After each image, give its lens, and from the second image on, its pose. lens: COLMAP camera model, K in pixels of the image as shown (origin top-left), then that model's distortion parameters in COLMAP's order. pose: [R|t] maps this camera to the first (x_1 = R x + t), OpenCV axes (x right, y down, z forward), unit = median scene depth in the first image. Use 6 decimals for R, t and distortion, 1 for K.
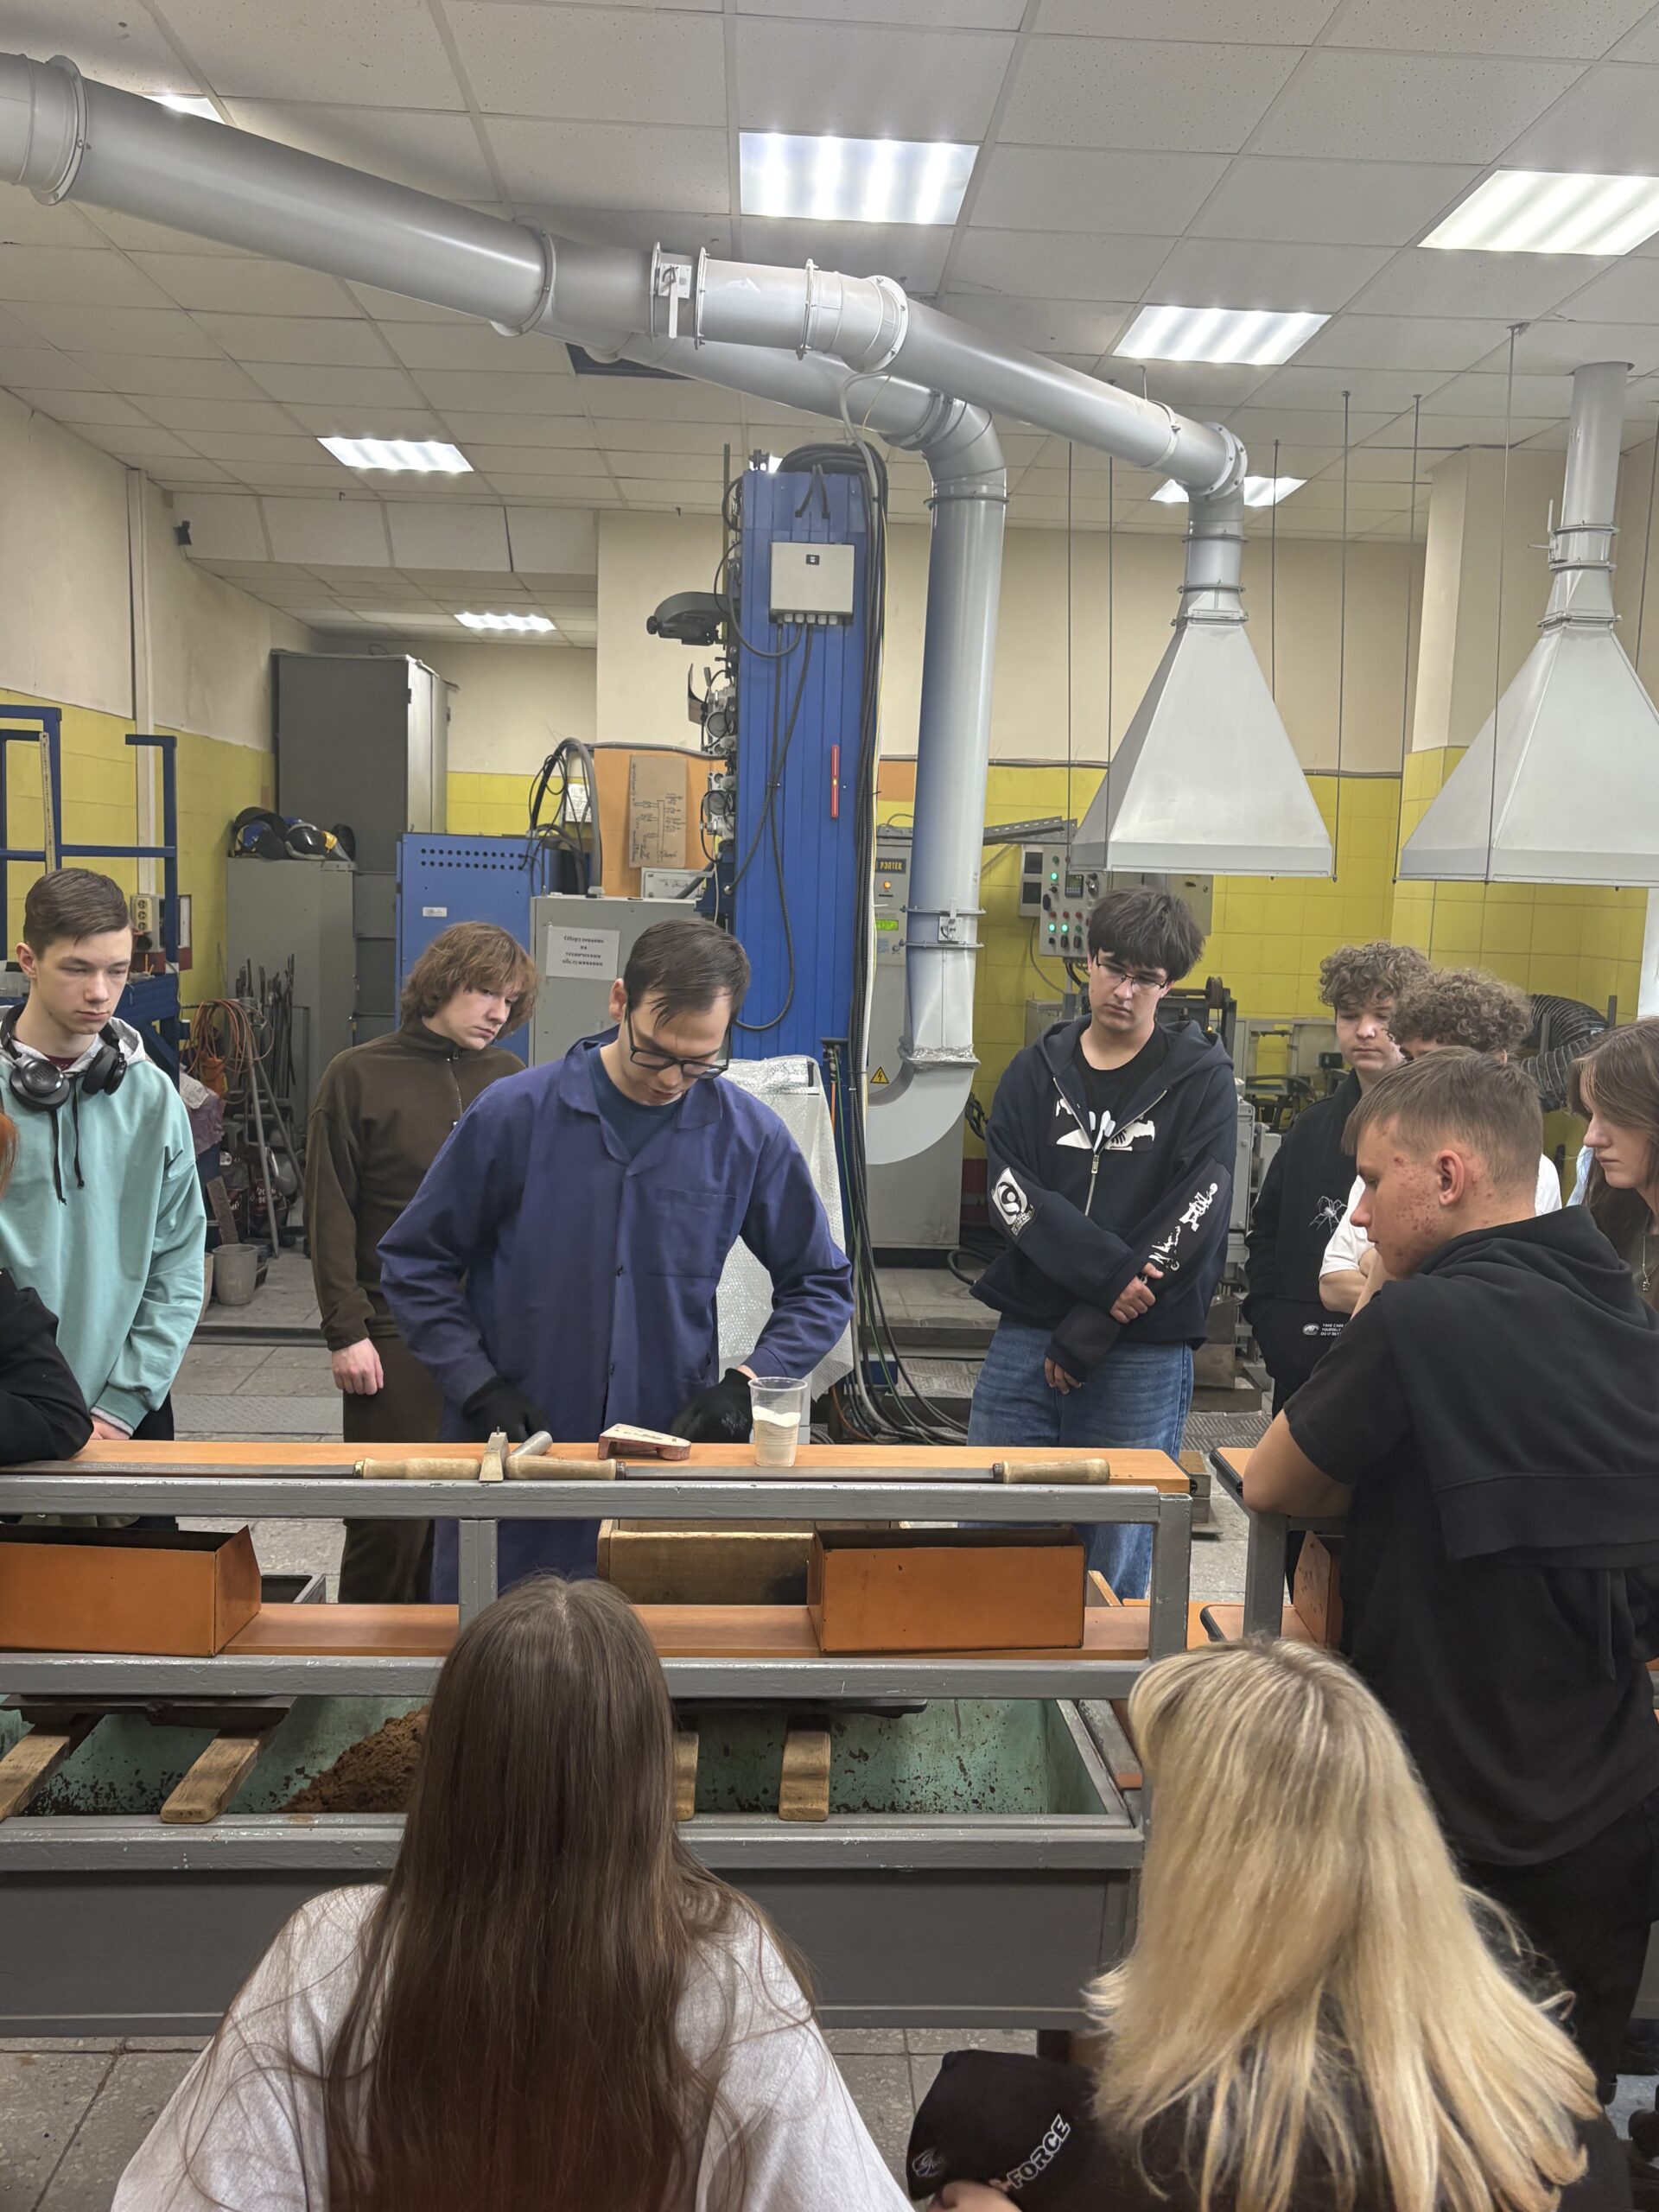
lens RADIAL K [[1920.0, 0, 829.5], [0, 1920.0, 1106.0], [0, 0, 1]] dist [0.001052, -0.000090]
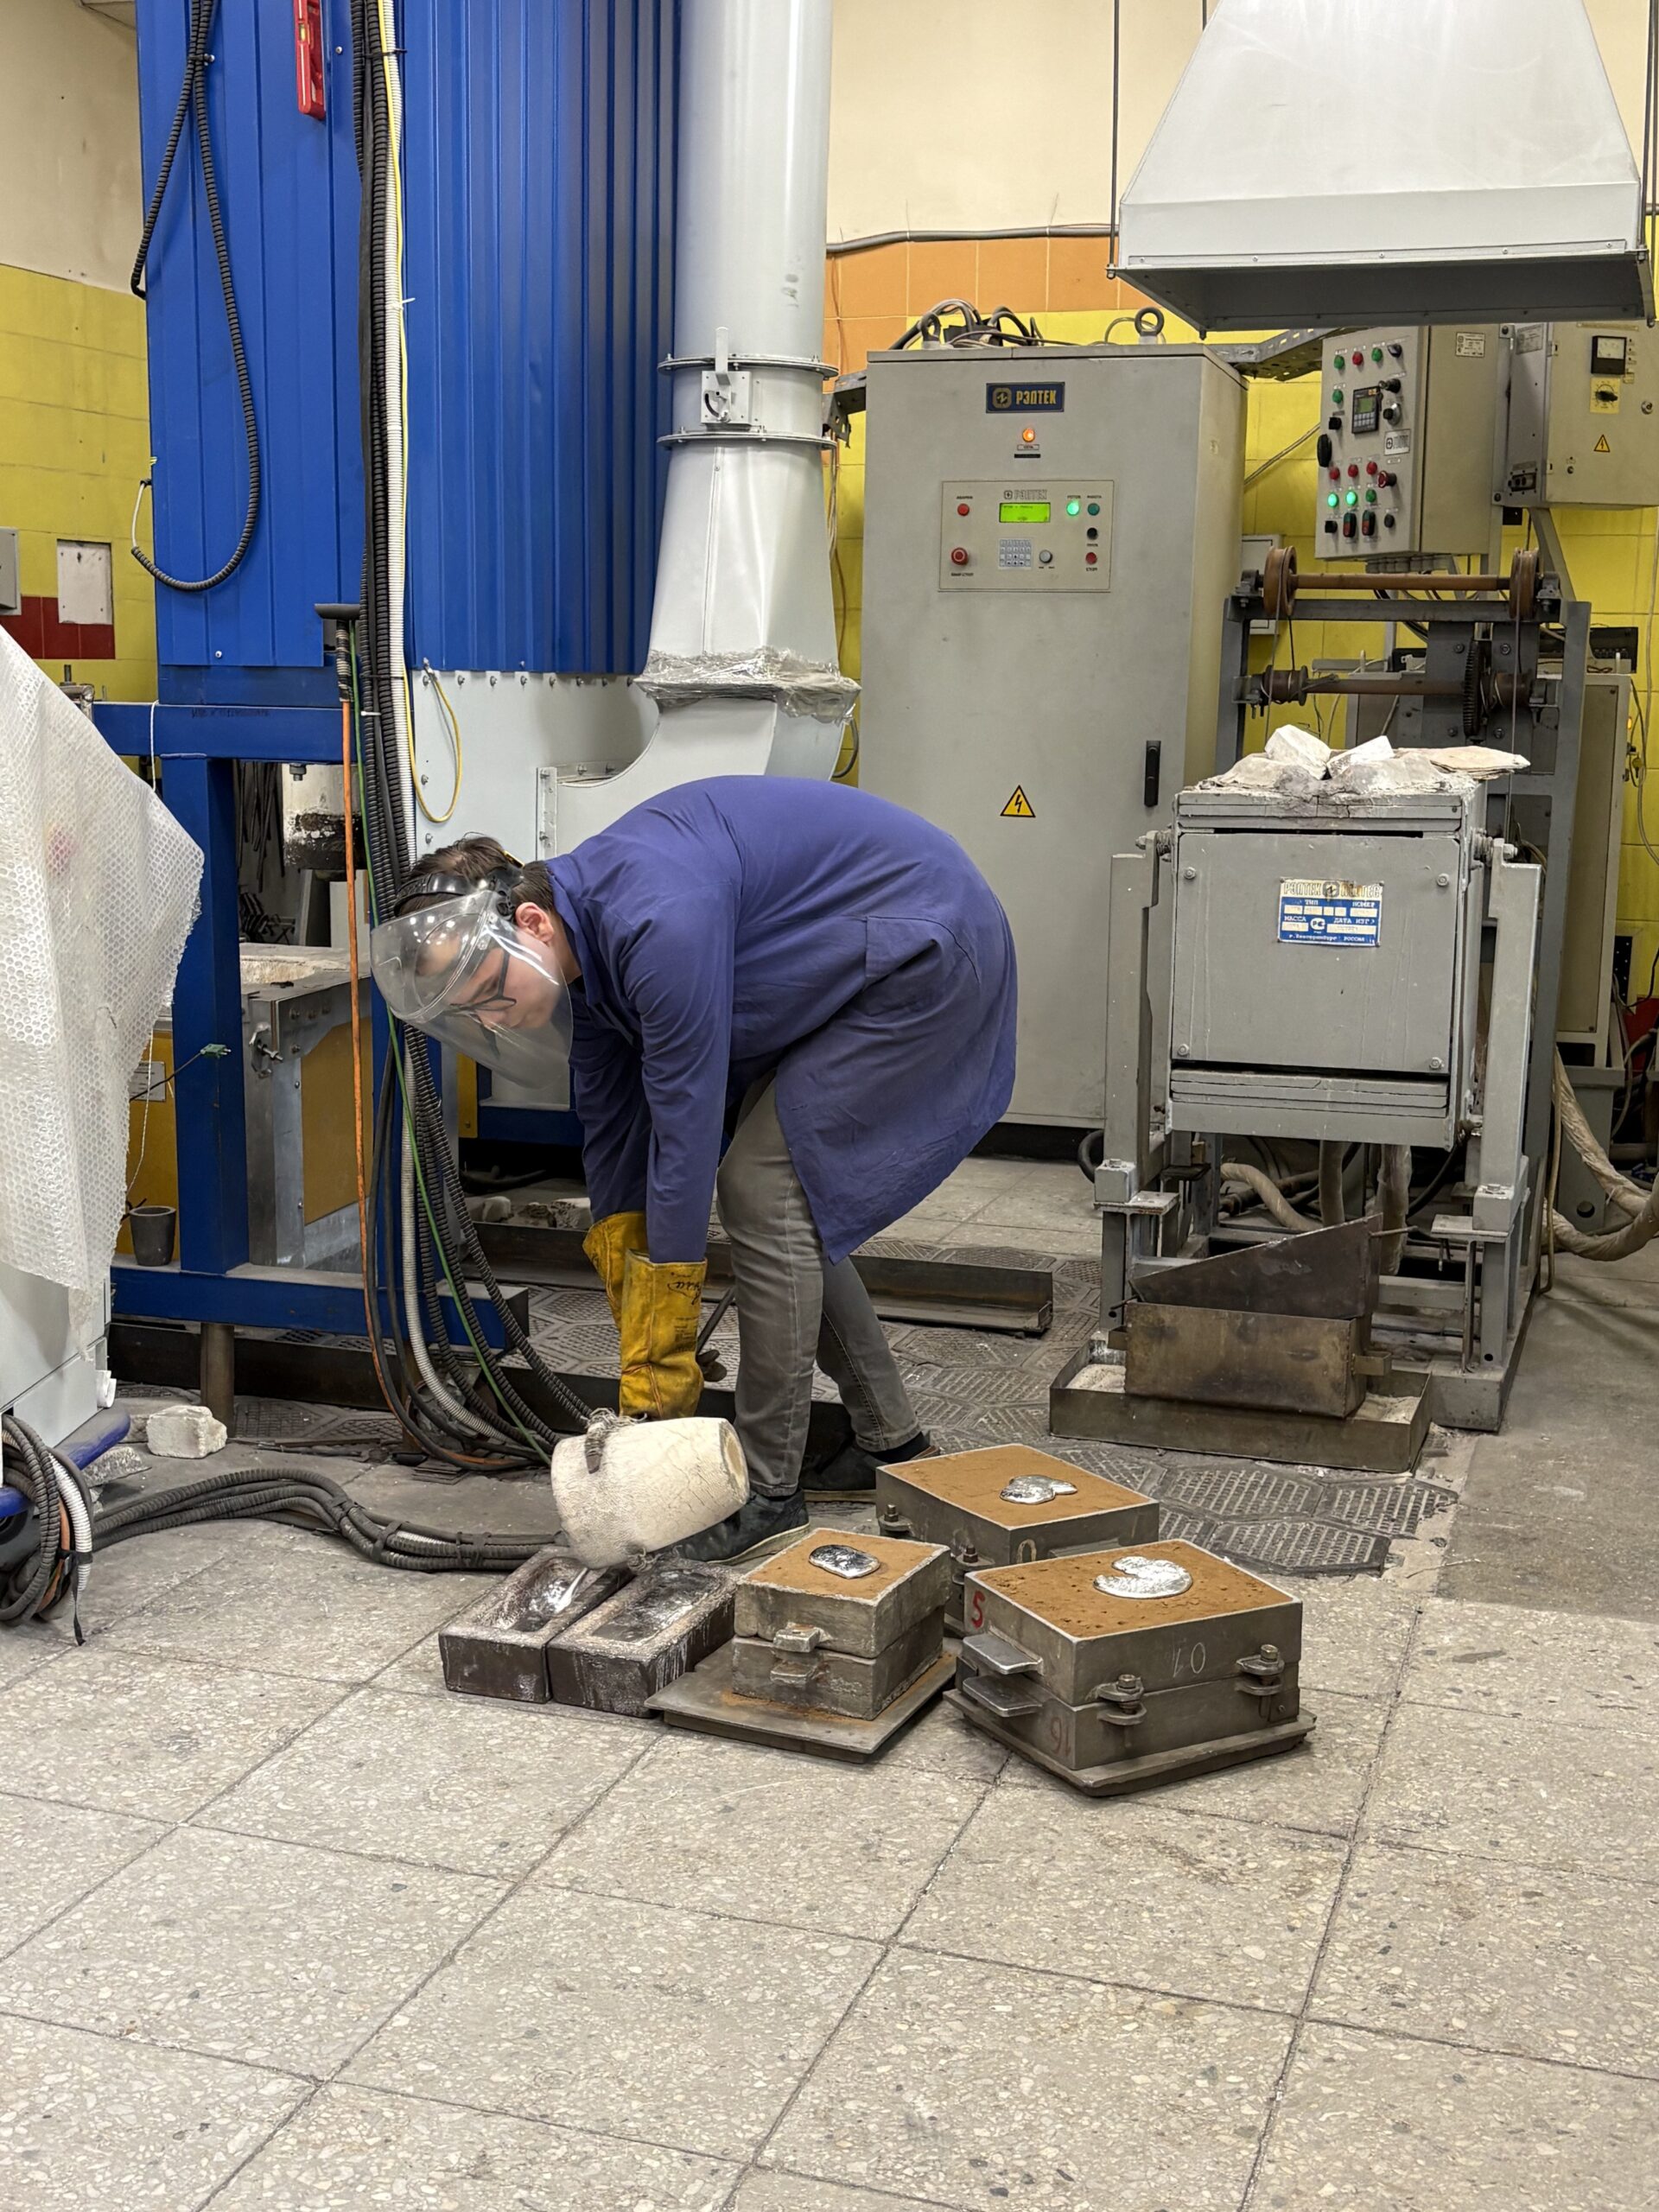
lens RADIAL K [[2673.7, 0, 829.5], [0, 2673.7, 1106.0], [0, 0, 1]] dist [0.009225, 0.004046]
pose [[0.940747, 0.032693, -0.337530, 0.308911], [-0.020043, 0.998962, 0.040896, 0.052543], [0.338517, -0.031707, 0.940426, 0.383238]]
